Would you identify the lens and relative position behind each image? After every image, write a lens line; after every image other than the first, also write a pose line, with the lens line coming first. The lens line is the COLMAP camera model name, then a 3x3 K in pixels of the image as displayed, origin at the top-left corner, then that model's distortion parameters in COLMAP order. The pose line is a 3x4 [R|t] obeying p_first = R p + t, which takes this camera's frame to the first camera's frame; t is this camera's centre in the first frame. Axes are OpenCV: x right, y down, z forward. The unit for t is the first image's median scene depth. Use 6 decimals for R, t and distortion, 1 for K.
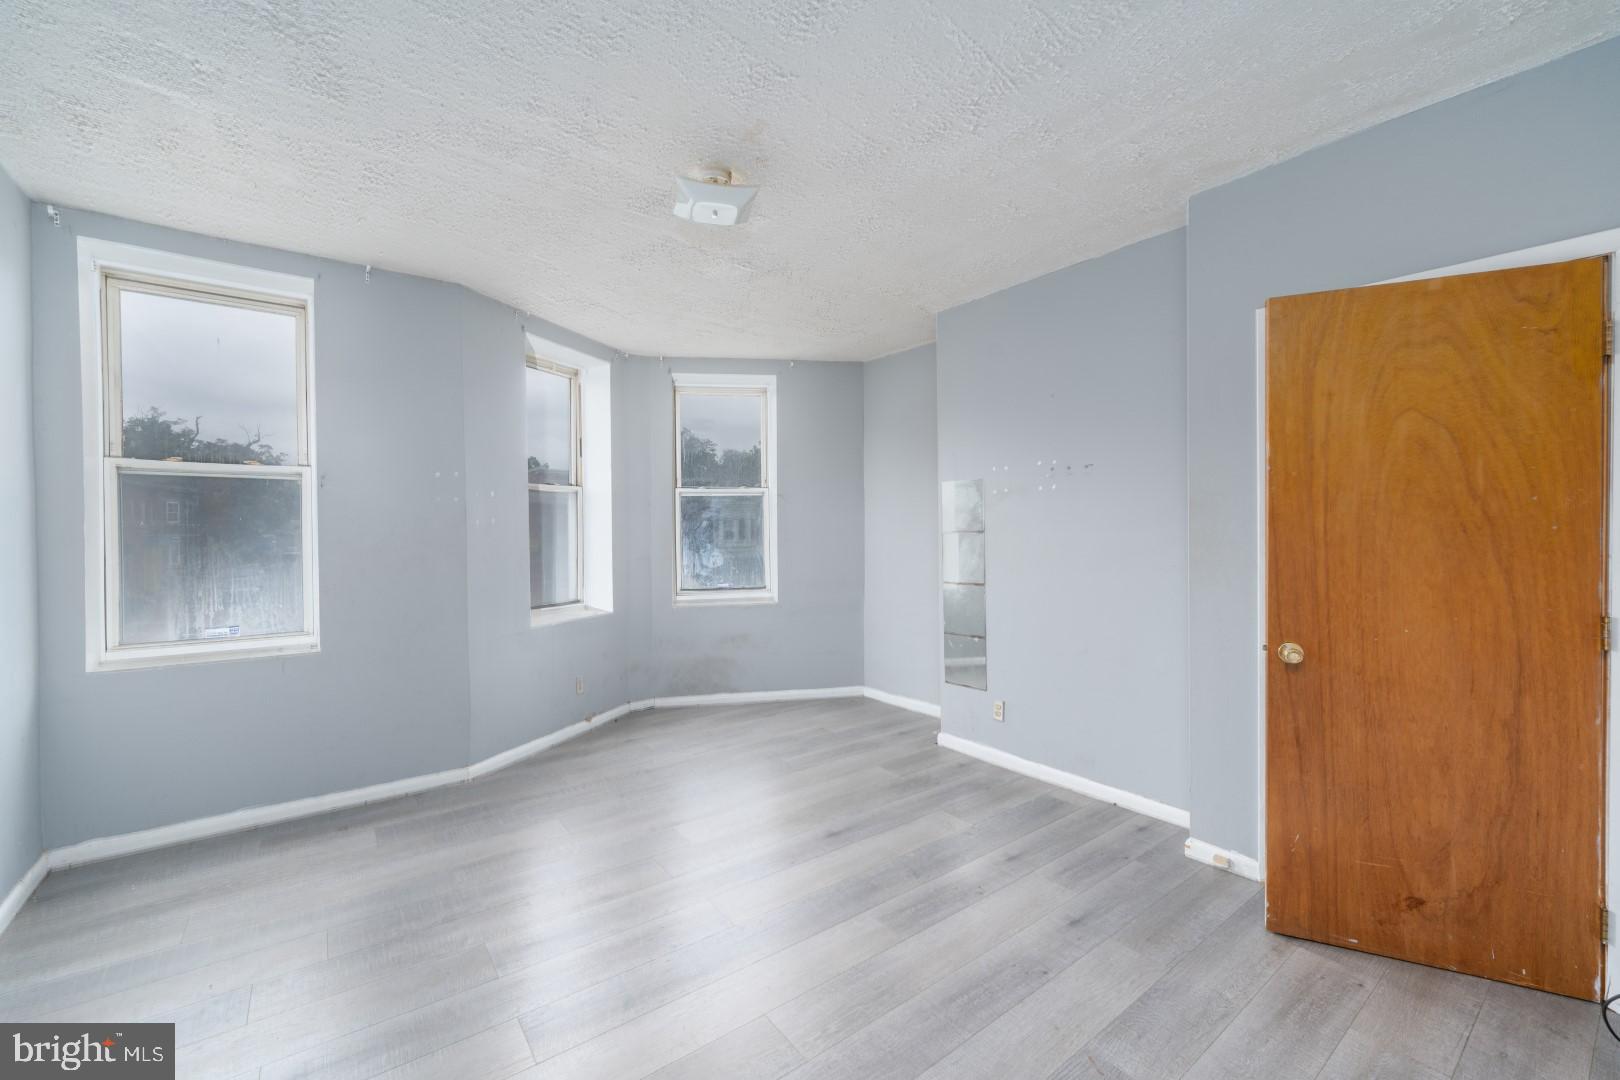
lens RADIAL K [[660.2, 0, 811.6], [0, 660.2, 541.6], [0, 0, 1]] dist [0.000501, -0.000714]
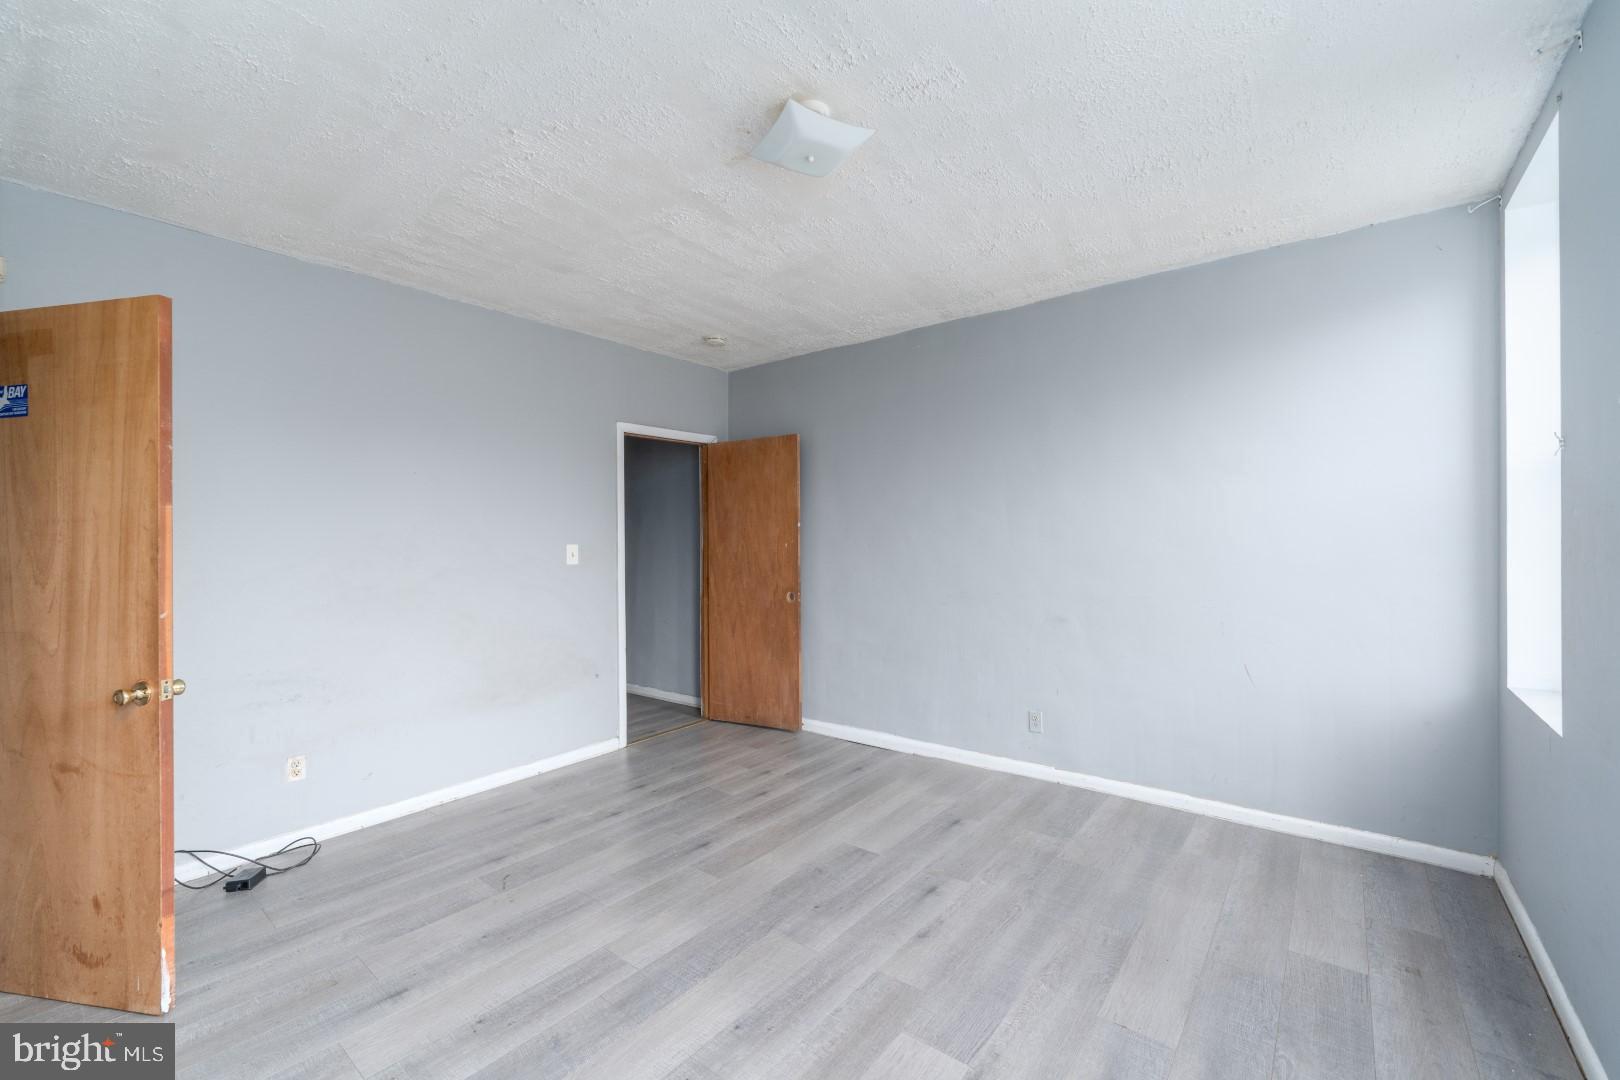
lens RADIAL K [[660.2, 0, 809.0], [0, 660.2, 540.6], [0, 0, 1]] dist [0.000501, -0.000714]
pose [[-0.968722, 0.014586, -0.247719, 0.072286], [0.013921, 0.999893, 0.004436, -0.028038], [0.247758, 0.000849, -0.968822, 1.970152]]
